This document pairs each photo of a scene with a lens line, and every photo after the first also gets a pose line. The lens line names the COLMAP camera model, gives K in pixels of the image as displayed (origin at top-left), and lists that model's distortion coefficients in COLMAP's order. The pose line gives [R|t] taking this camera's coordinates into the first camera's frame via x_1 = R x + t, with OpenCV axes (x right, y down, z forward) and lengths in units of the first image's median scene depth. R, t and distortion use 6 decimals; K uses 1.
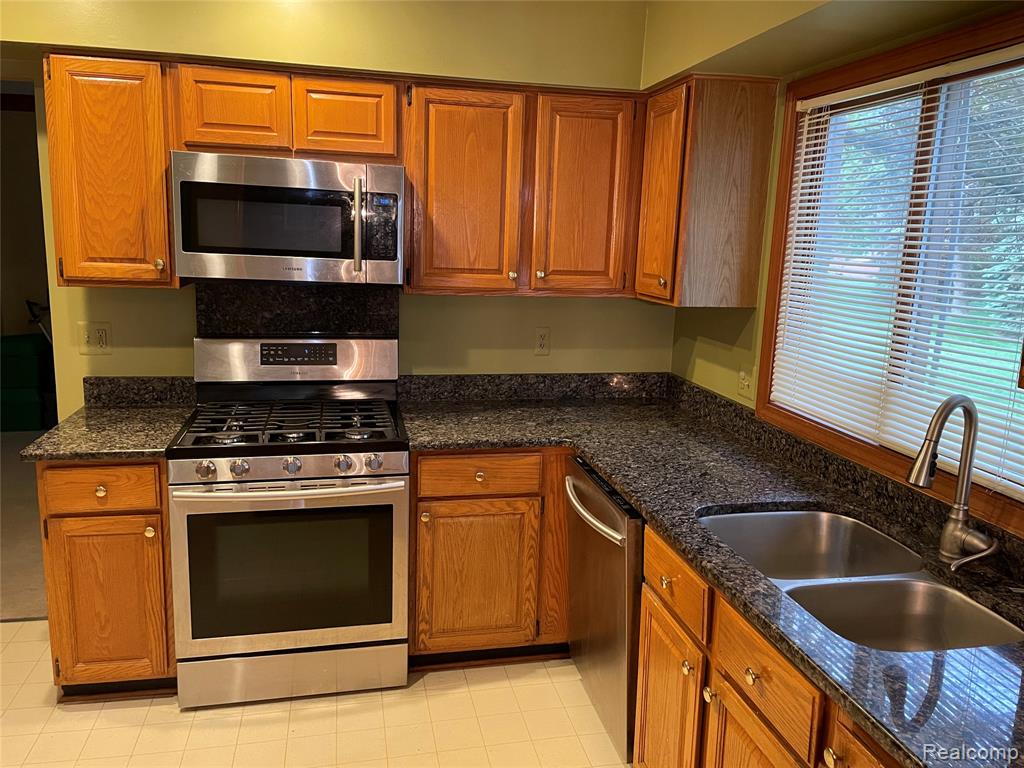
lens RADIAL K [[772.4, 0, 512.1], [0, 772.4, 375.9], [0, 0, 1]] dist [0.098451, -0.132256]
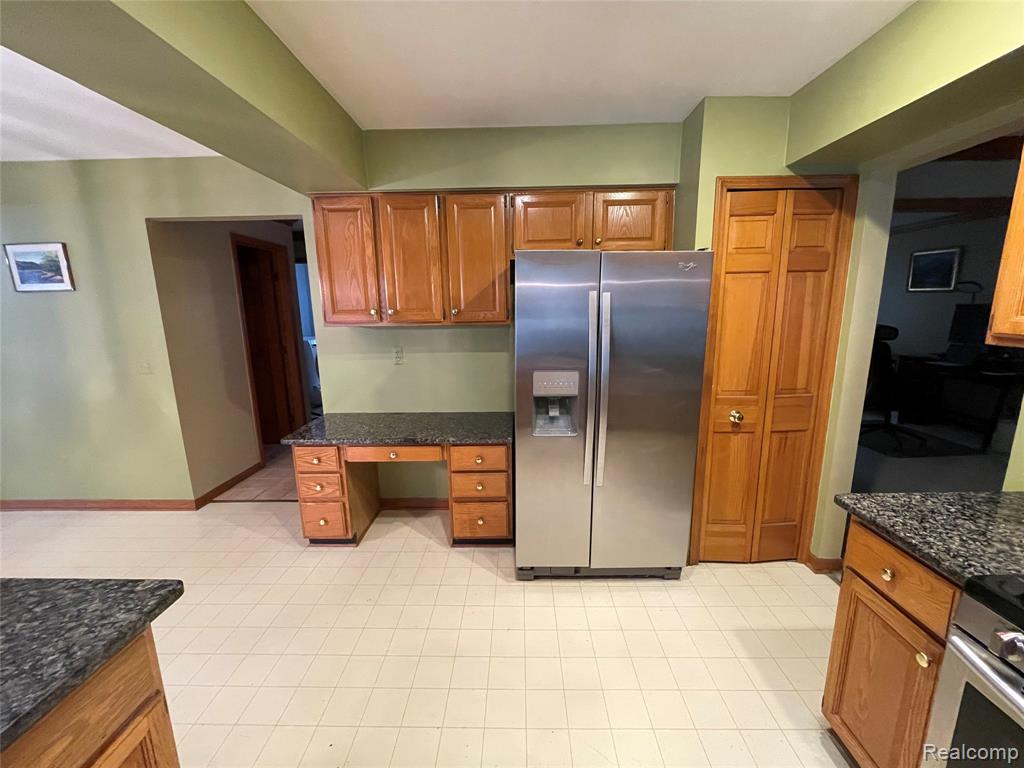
lens RADIAL K [[413.8, 0, 512.0], [0, 413.8, 384.0], [0, 0, 1]] dist [-0.000861, -0.000131]
pose [[-0.232062, 0.156272, -0.960066, -0.015059], [-0.170698, 0.965151, 0.198359, -0.071992], [0.957606, 0.209913, -0.197299, 0.591806]]
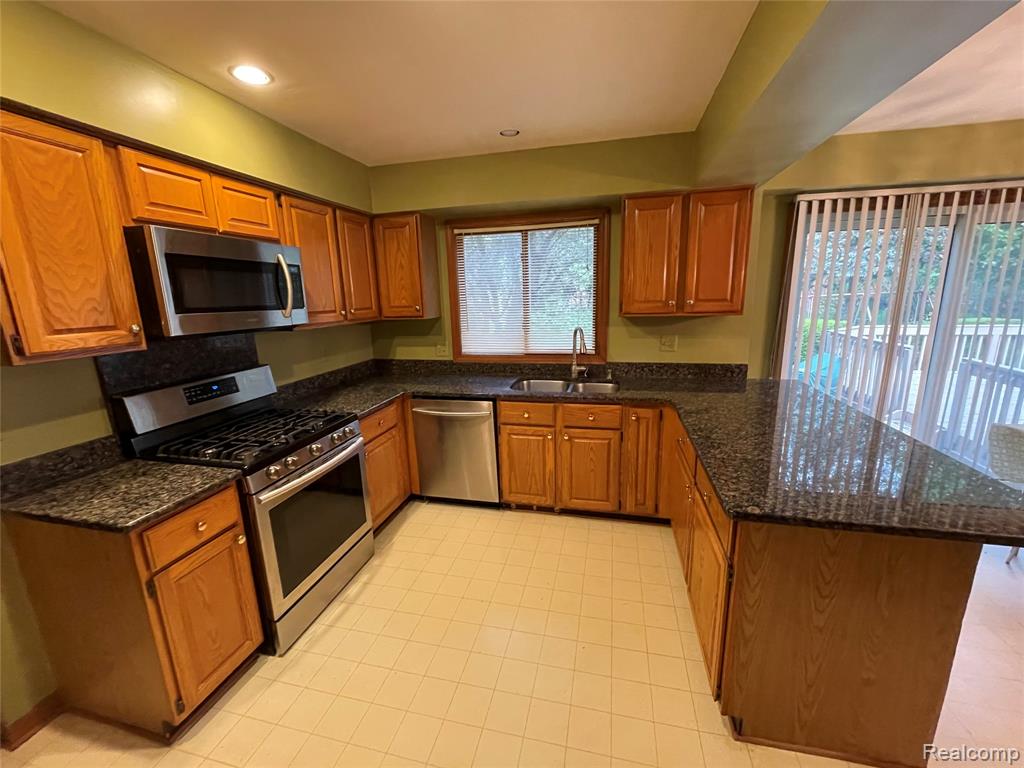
lens RADIAL K [[413.8, 0, 512.0], [0, 413.8, 384.0], [0, 0, 1]] dist [-0.000861, -0.000131]
pose [[0.430438, -0.238144, 0.870638, -0.738035], [0.203203, 0.965373, 0.163594, -0.054911], [-0.879450, 0.106499, 0.463925, 0.274156]]
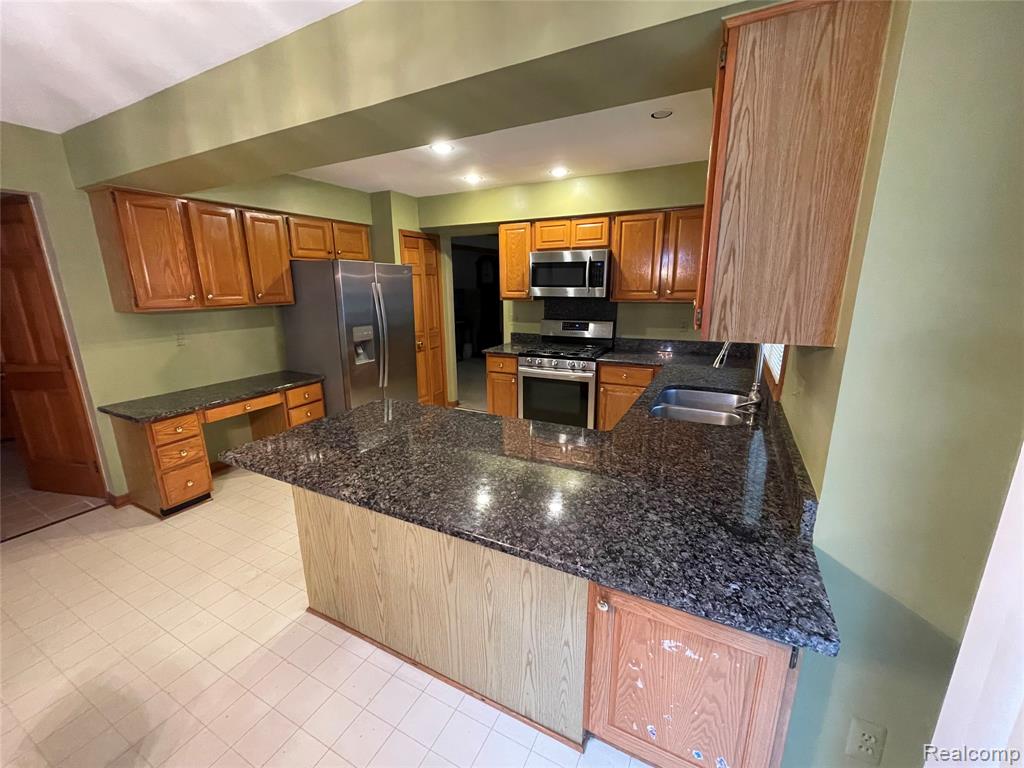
lens RADIAL K [[413.8, 0, 512.0], [0, 413.8, 384.0], [0, 0, 1]] dist [-0.000861, -0.000131]
pose [[0.770308, 0.108955, -0.628294, 0.509844], [-0.079999, 0.994022, 0.074297, 0.087461], [0.632634, -0.006969, 0.774420, -0.230557]]
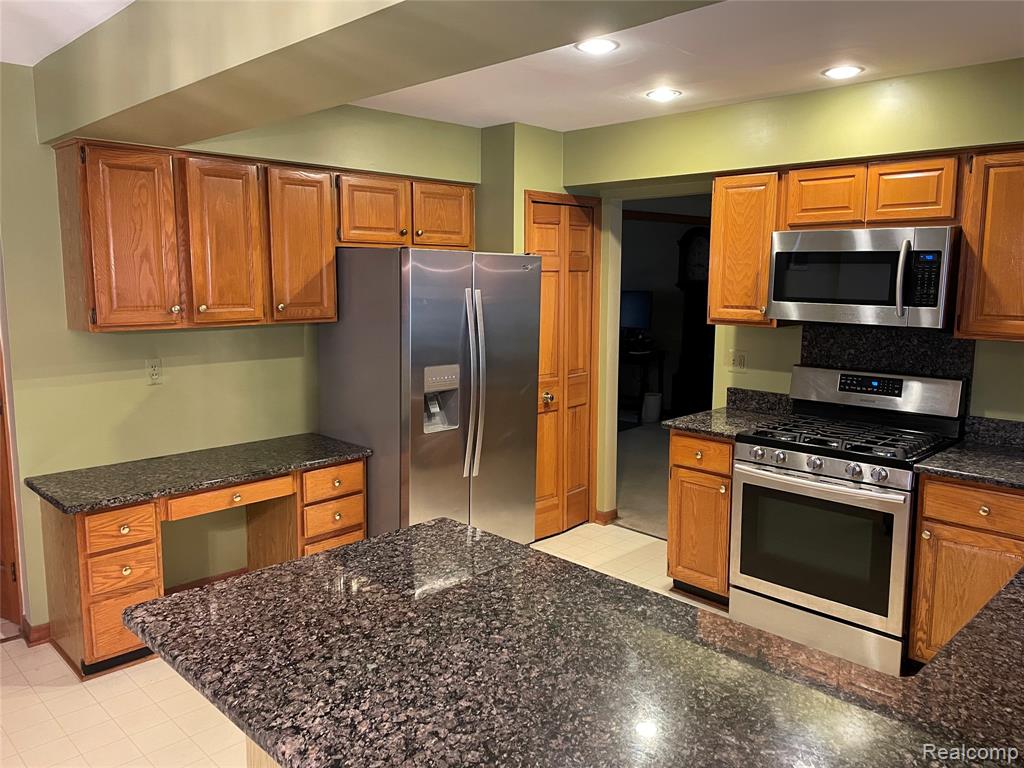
lens RADIAL K [[772.4, 0, 512.1], [0, 772.4, 375.9], [0, 0, 1]] dist [0.098451, -0.132256]
pose [[0.539596, 0.080611, -0.838056, 0.500718], [-0.139506, 0.990206, 0.005423, 0.032432], [0.830285, 0.113987, 0.545558, -0.142489]]
